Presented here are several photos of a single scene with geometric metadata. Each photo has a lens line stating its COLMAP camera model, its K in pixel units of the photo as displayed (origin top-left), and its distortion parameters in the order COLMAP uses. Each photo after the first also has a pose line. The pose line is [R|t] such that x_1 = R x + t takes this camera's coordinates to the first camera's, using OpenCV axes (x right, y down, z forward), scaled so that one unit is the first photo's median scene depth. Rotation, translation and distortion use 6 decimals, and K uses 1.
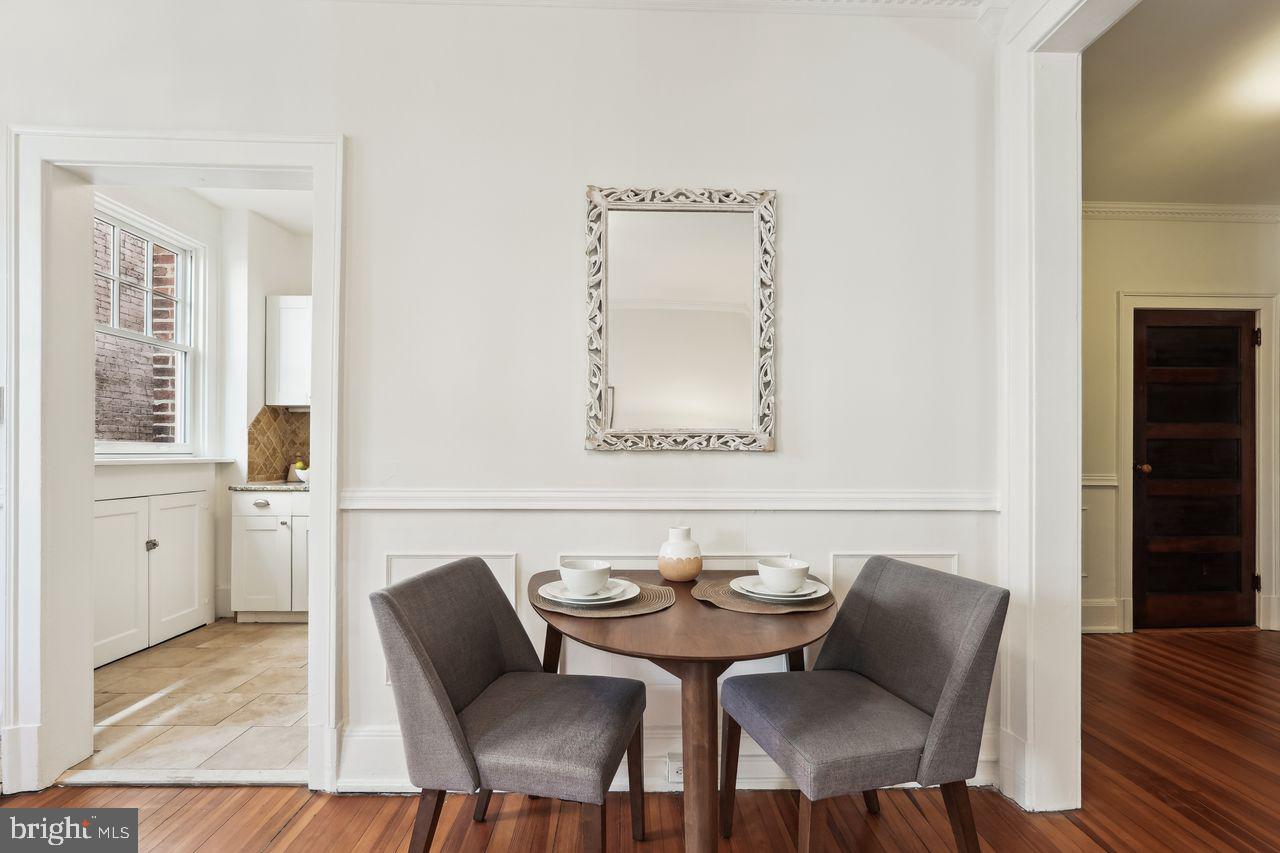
lens RADIAL K [[608.7, 0, 674.2], [0, 608.7, 448.5], [0, 0, 1]] dist [-0.003326, 0.000502]
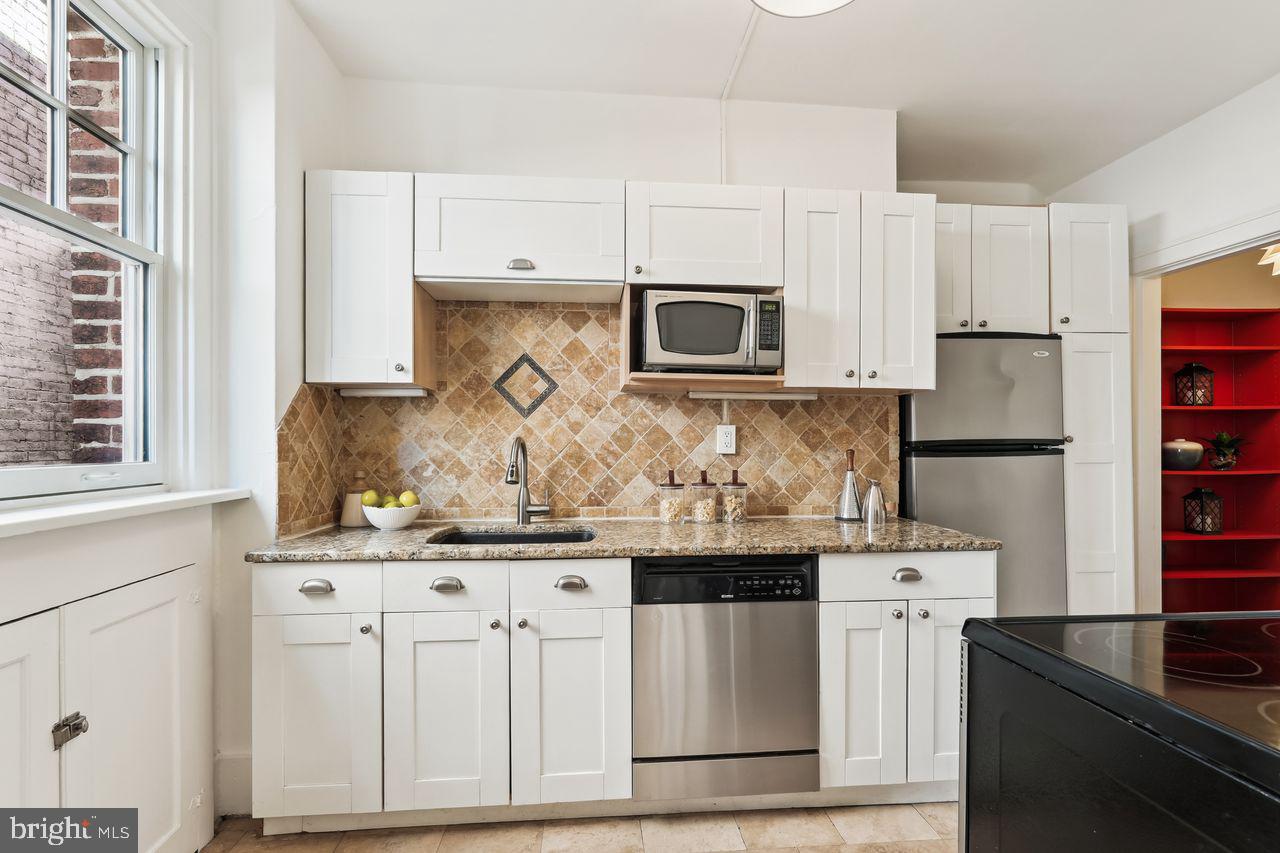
lens RADIAL K [[569.2, 0, 636.6], [0, 569.2, 439.5], [0, 0, 1]] dist [-0.002437, 0.000002]
pose [[0.997871, -0.003448, 0.065131, -0.449060], [0.003168, 0.999985, 0.004405, -0.025695], [-0.065145, -0.004189, 0.997867, 0.530481]]
